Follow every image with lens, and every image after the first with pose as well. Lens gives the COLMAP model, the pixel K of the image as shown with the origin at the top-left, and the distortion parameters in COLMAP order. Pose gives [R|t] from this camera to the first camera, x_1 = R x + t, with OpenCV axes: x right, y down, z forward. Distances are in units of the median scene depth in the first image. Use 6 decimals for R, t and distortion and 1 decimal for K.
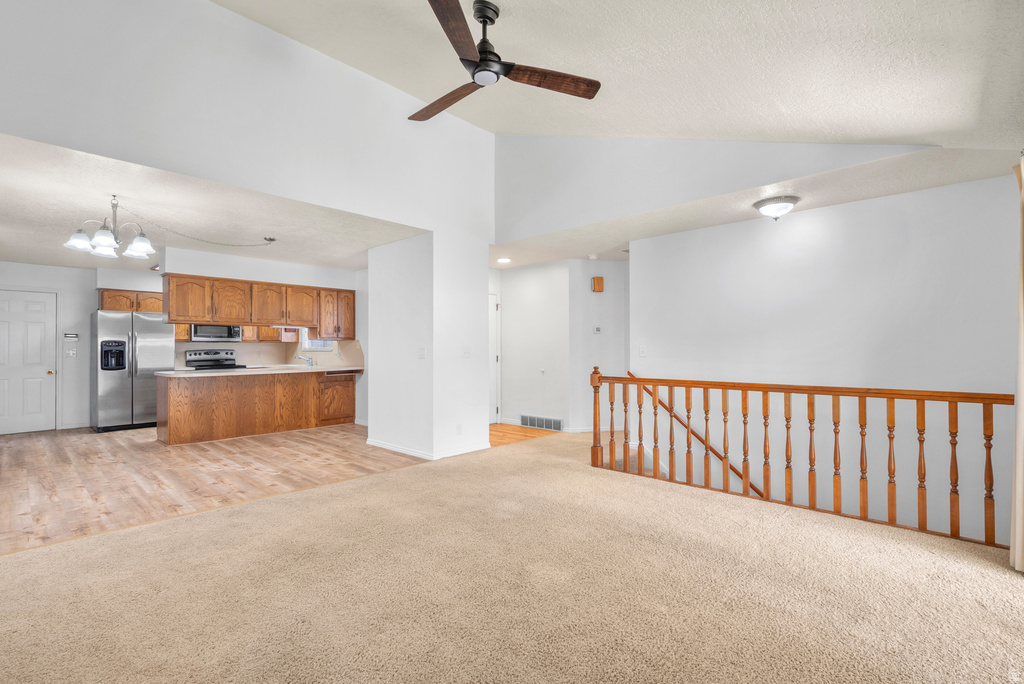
lens RADIAL K [[459.1, 0, 512.0], [0, 459.1, 342.0], [0, 0, 1]] dist [-0.001989, -0.000484]
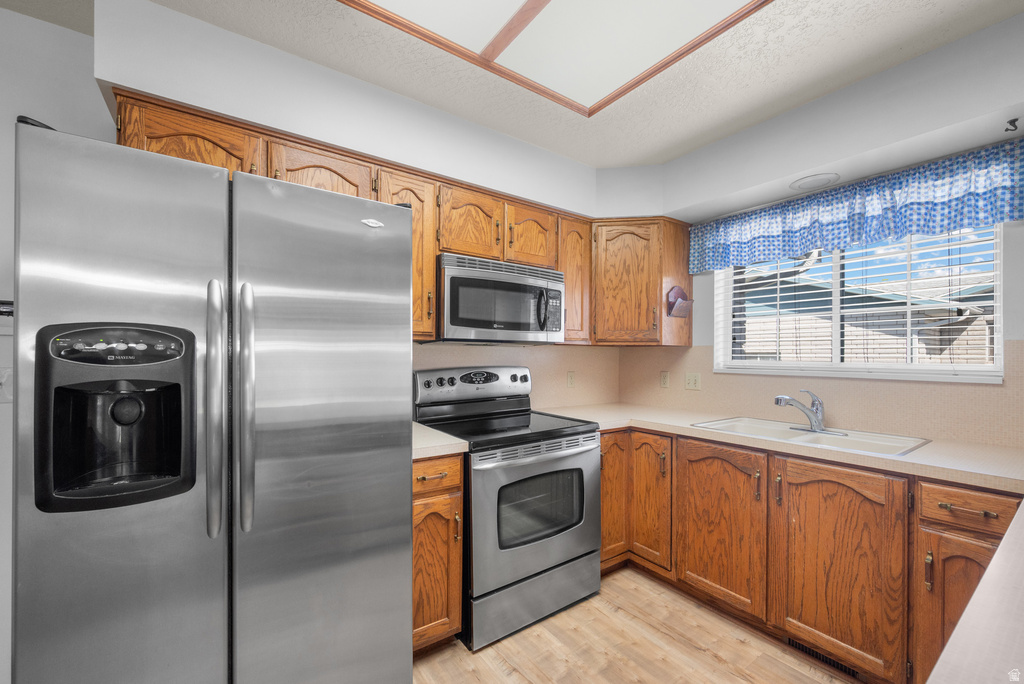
lens RADIAL K [[417.3, 0, 519.3], [0, 417.3, 356.6], [0, 0, 1]] dist [-0.001478, -0.000116]
pose [[0.979700, 0.012950, -0.200049, -0.697602], [-0.009478, 0.999788, 0.018306, 0.004341], [0.200243, -0.016038, 0.979615, 0.879902]]
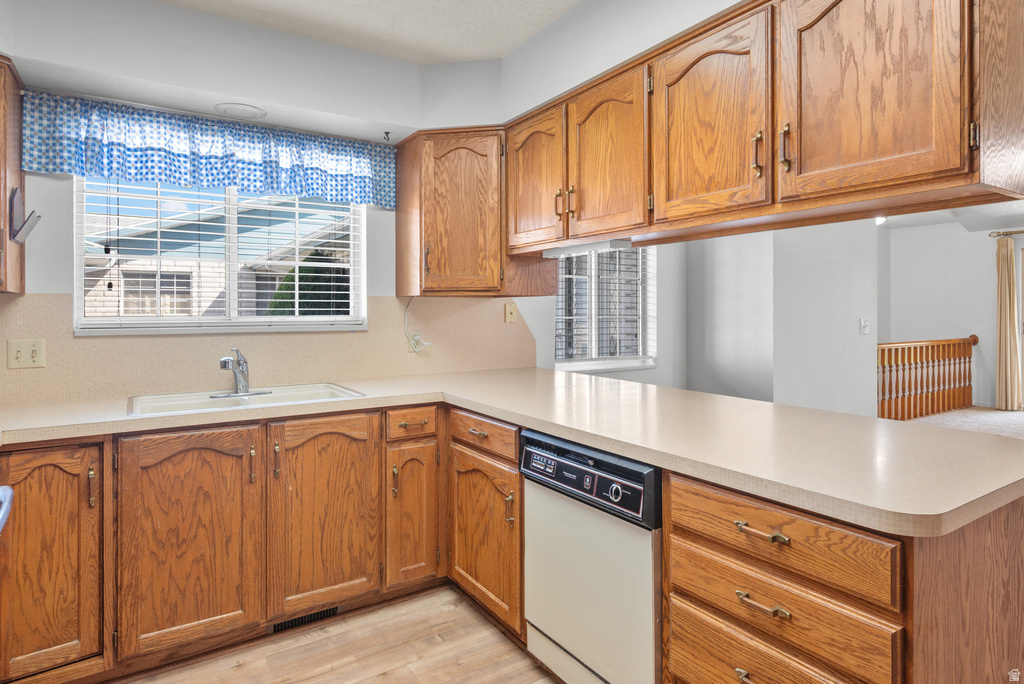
lens RADIAL K [[584.1, 0, 511.3], [0, 584.1, 312.1], [0, 0, 1]] dist [-0.002077, -0.000527]
pose [[0.252514, 0.002440, 0.967590, -0.869226], [-0.011930, 0.999929, 0.000592, 0.007057], [-0.967520, -0.011693, 0.252525, 0.960624]]
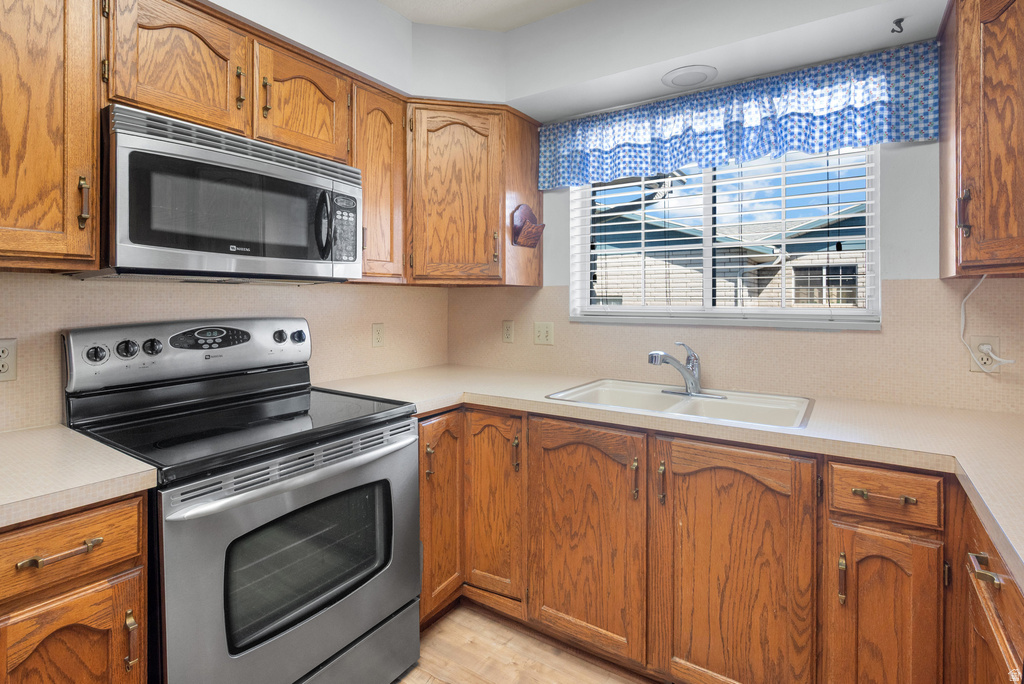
lens RADIAL K [[504.9, 0, 510.7], [0, 504.9, 301.5], [0, 0, 1]] dist [-0.001527, -0.000525]
pose [[0.988502, 0.007960, 0.150995, -0.692732], [-0.010444, 0.999823, 0.015669, 0.005481], [-0.150843, -0.017066, 0.988410, 0.952059]]
